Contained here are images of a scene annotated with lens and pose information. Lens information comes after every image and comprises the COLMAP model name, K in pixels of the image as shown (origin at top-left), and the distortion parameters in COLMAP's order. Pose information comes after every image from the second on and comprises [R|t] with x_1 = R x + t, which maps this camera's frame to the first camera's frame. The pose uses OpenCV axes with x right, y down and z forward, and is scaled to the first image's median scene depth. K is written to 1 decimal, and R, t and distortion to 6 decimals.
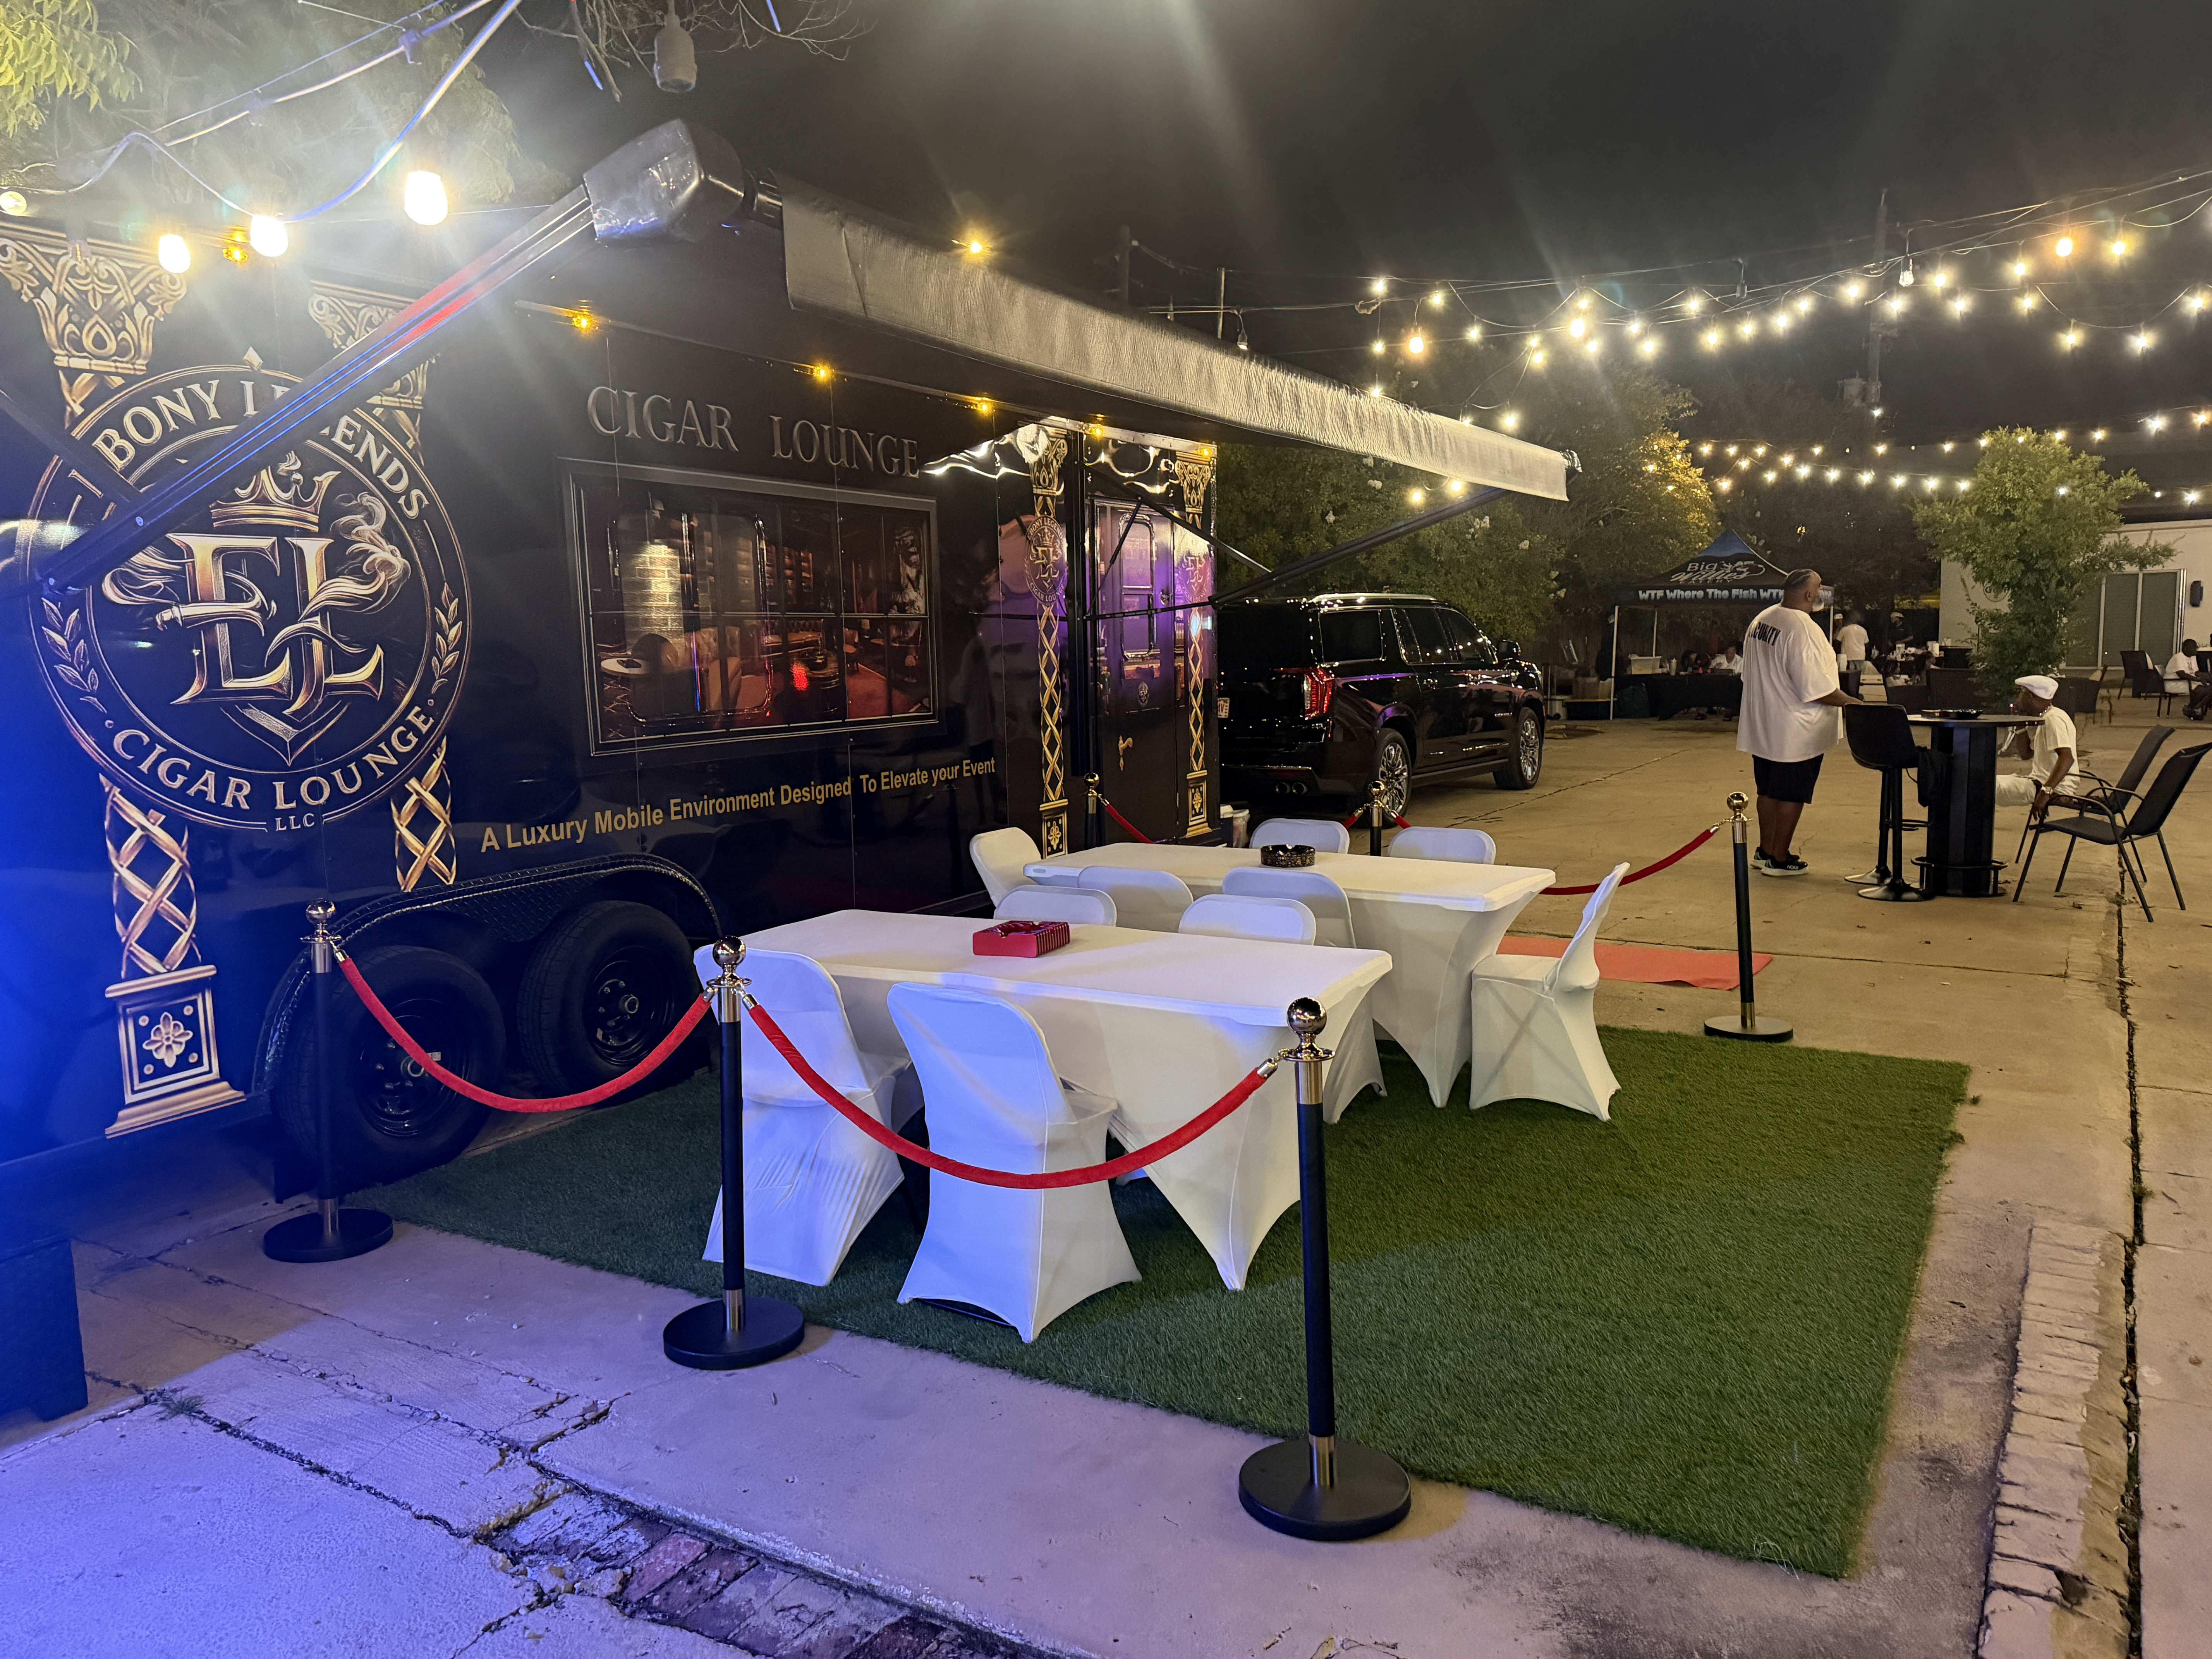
lens RADIAL K [[1473.9, 0, 1106.0], [0, 1473.9, 829.5], [0, 0, 1]] dist [0.002893, 0.000132]
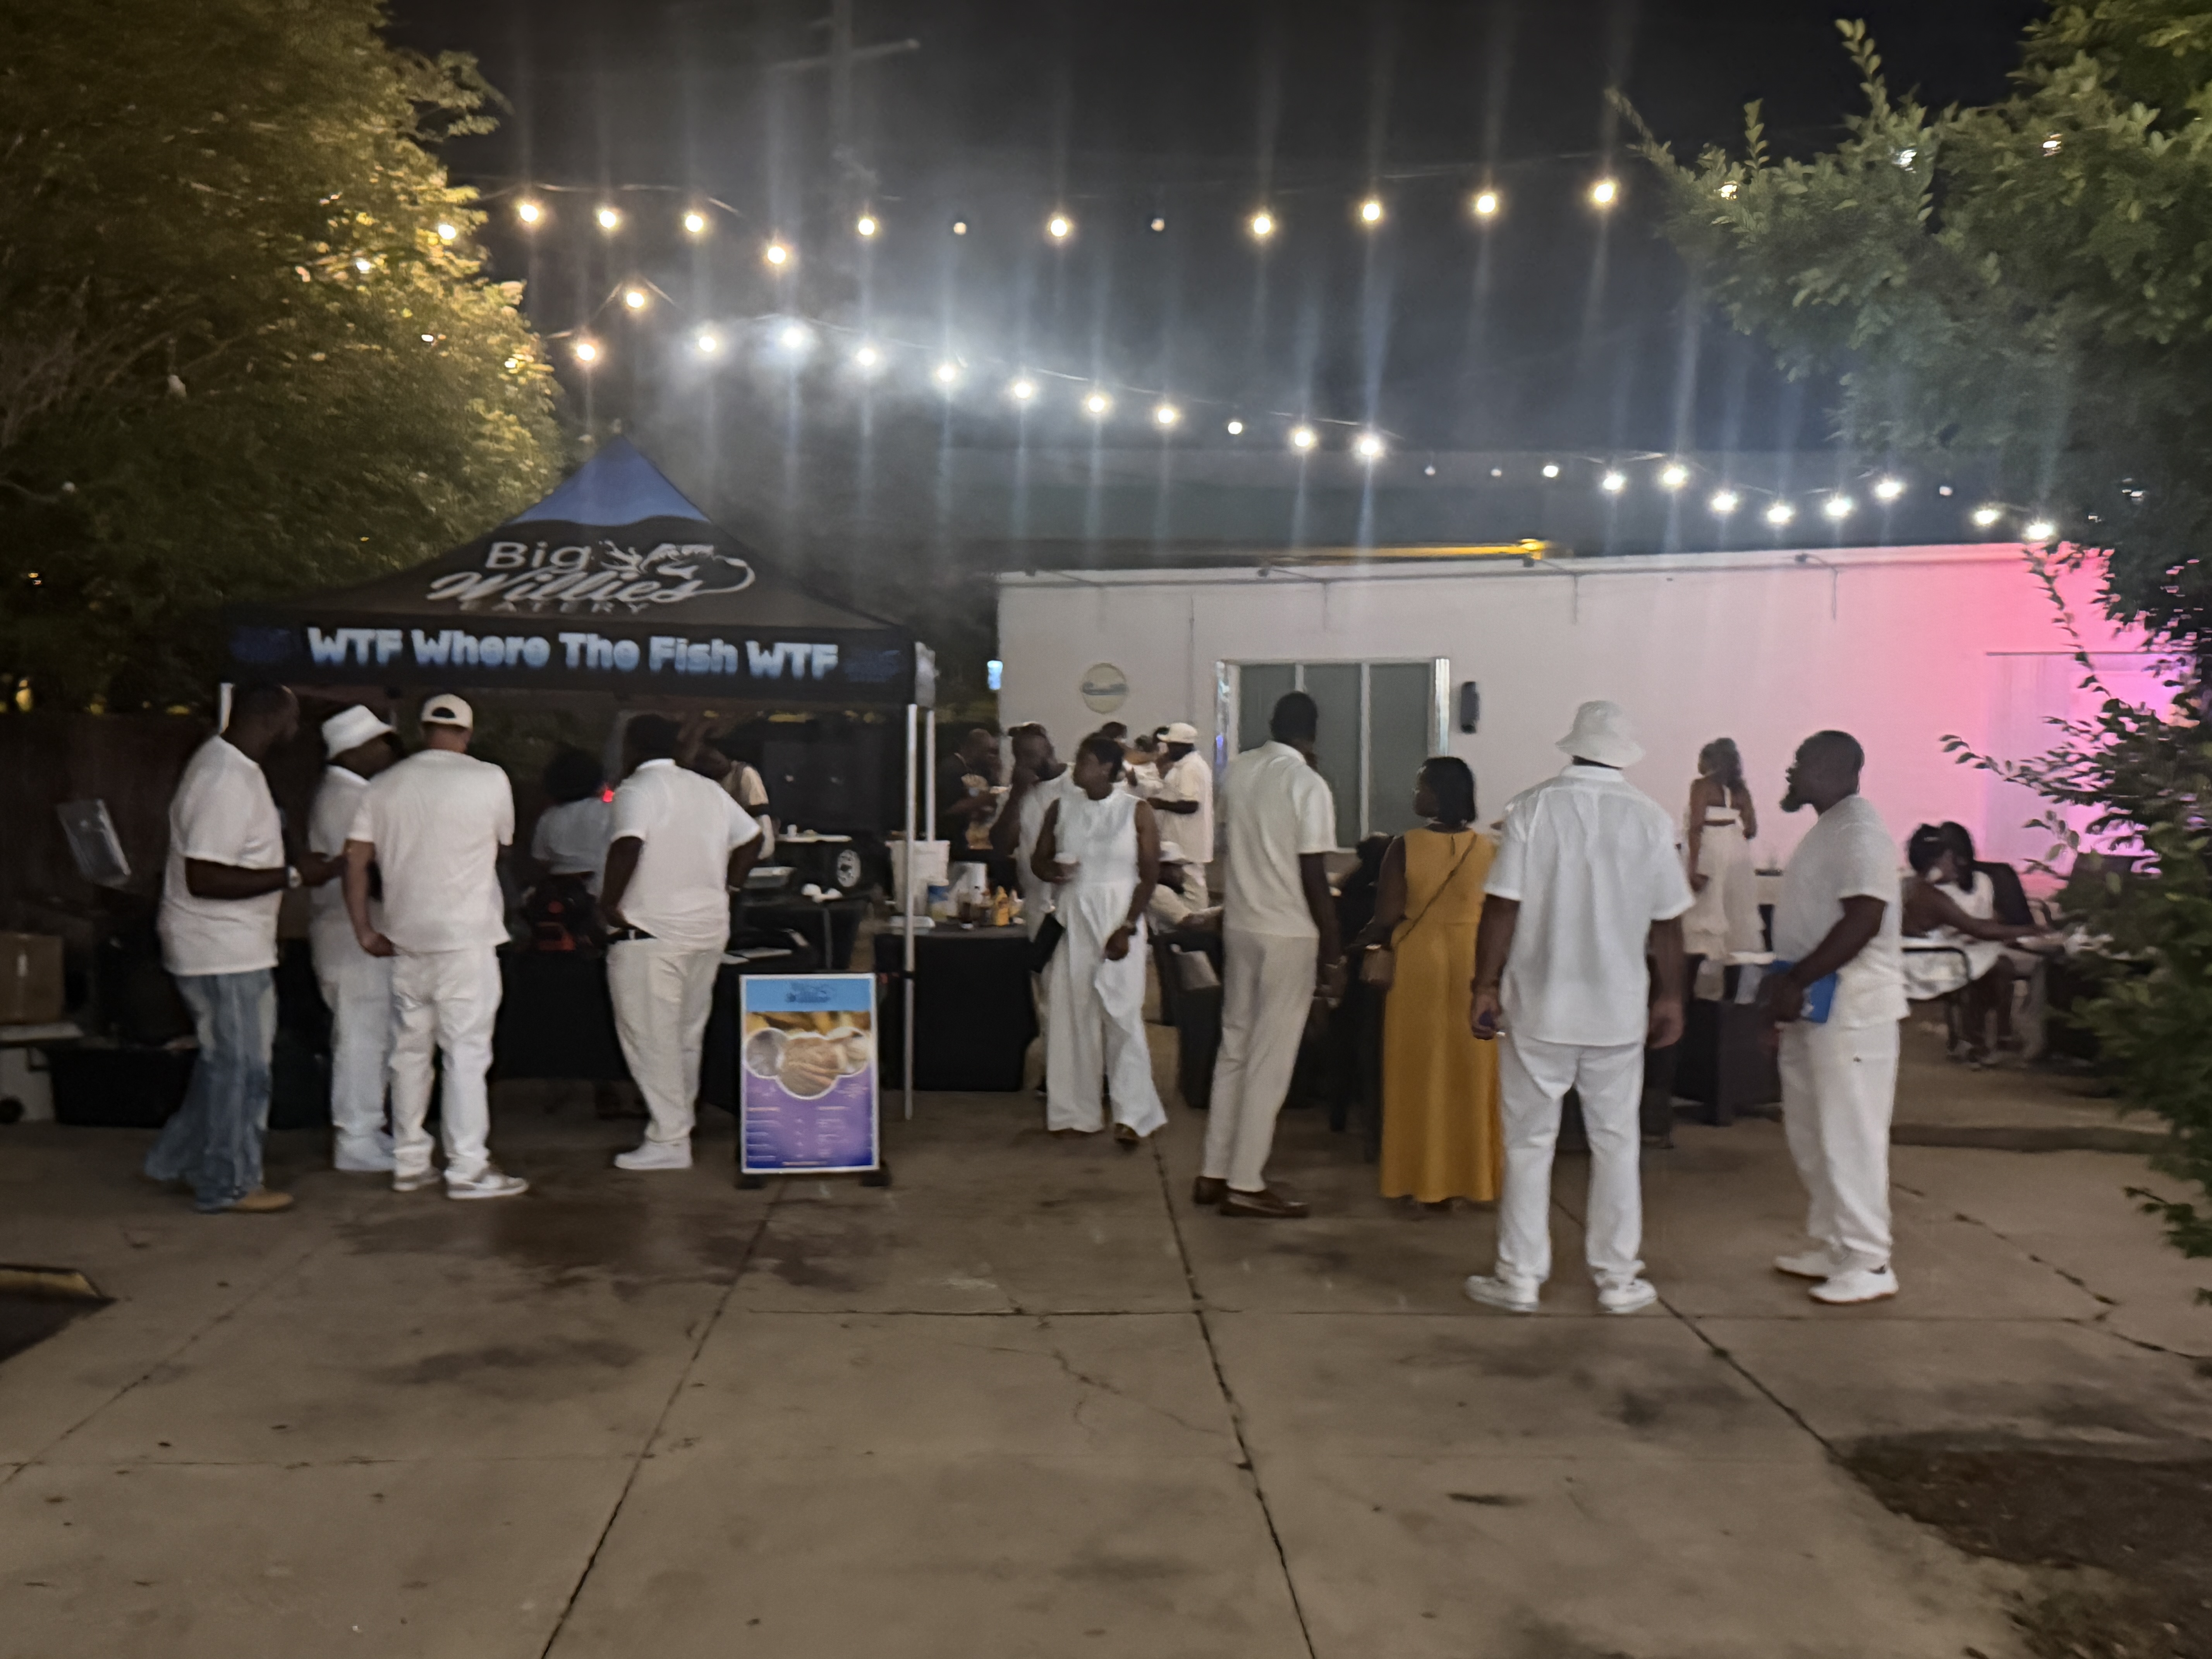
lens RADIAL K [[2574.2, 0, 1106.0], [0, 2574.2, 829.5], [0, 0, 1]] dist [0.161970, -0.000107]
pose [[0.825940, 0.001858, 0.563755, 0.217803], [0.054521, 0.995044, -0.083156, -0.080824], [-0.561116, 0.099418, 0.821745, 0.546112]]
